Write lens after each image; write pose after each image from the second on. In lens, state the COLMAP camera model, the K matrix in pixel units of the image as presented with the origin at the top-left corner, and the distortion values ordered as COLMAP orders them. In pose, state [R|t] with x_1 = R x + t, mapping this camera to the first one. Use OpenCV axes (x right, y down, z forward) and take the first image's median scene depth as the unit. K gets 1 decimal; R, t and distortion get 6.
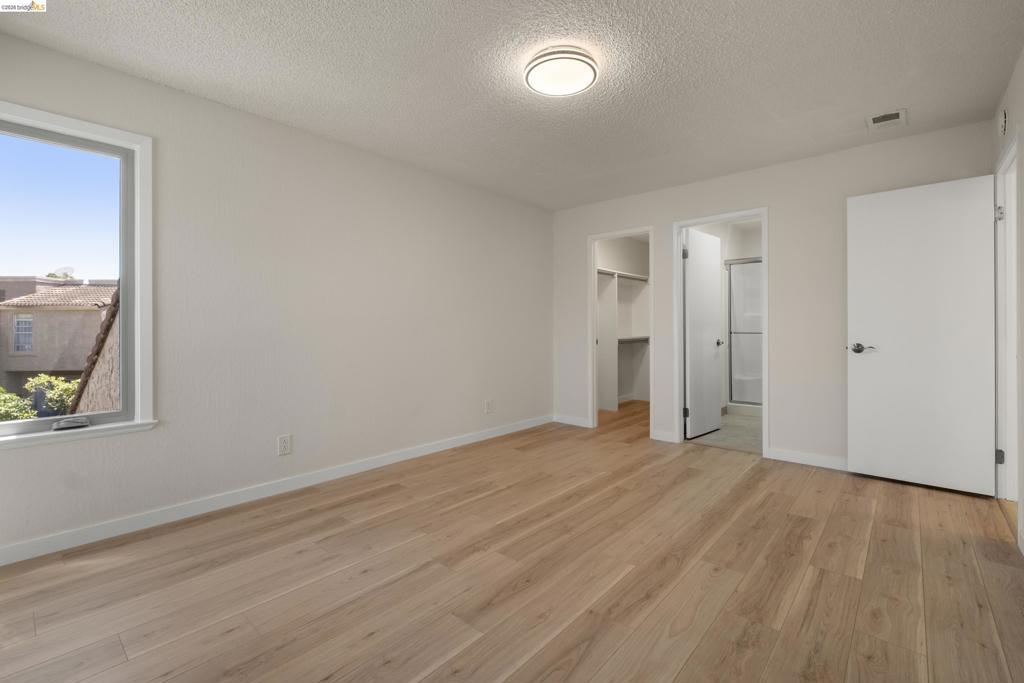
lens RADIAL K [[445.0, 0, 513.7], [0, 445.0, 336.9], [0, 0, 1]] dist [0.003482, -0.000681]
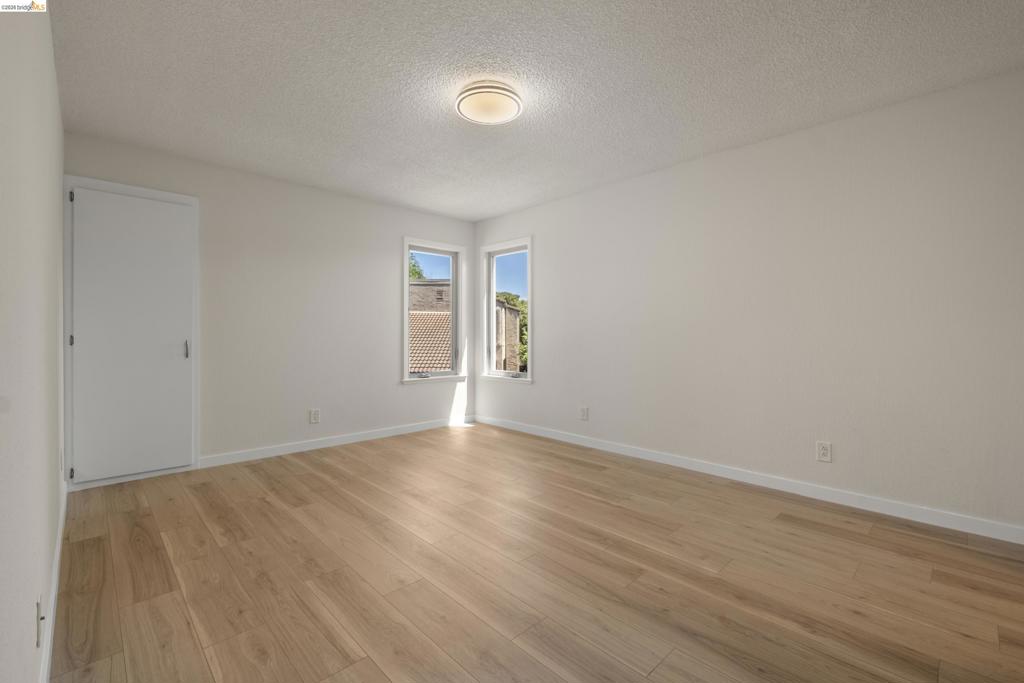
lens RADIAL K [[445.0, 0, 513.7], [0, 445.0, 336.9], [0, 0, 1]] dist [0.003482, -0.000681]
pose [[-0.078752, 0.006492, -0.996873, 0.978980], [-0.020575, 0.999755, 0.008137, -0.010995], [0.996682, 0.021151, -0.078600, 0.922759]]
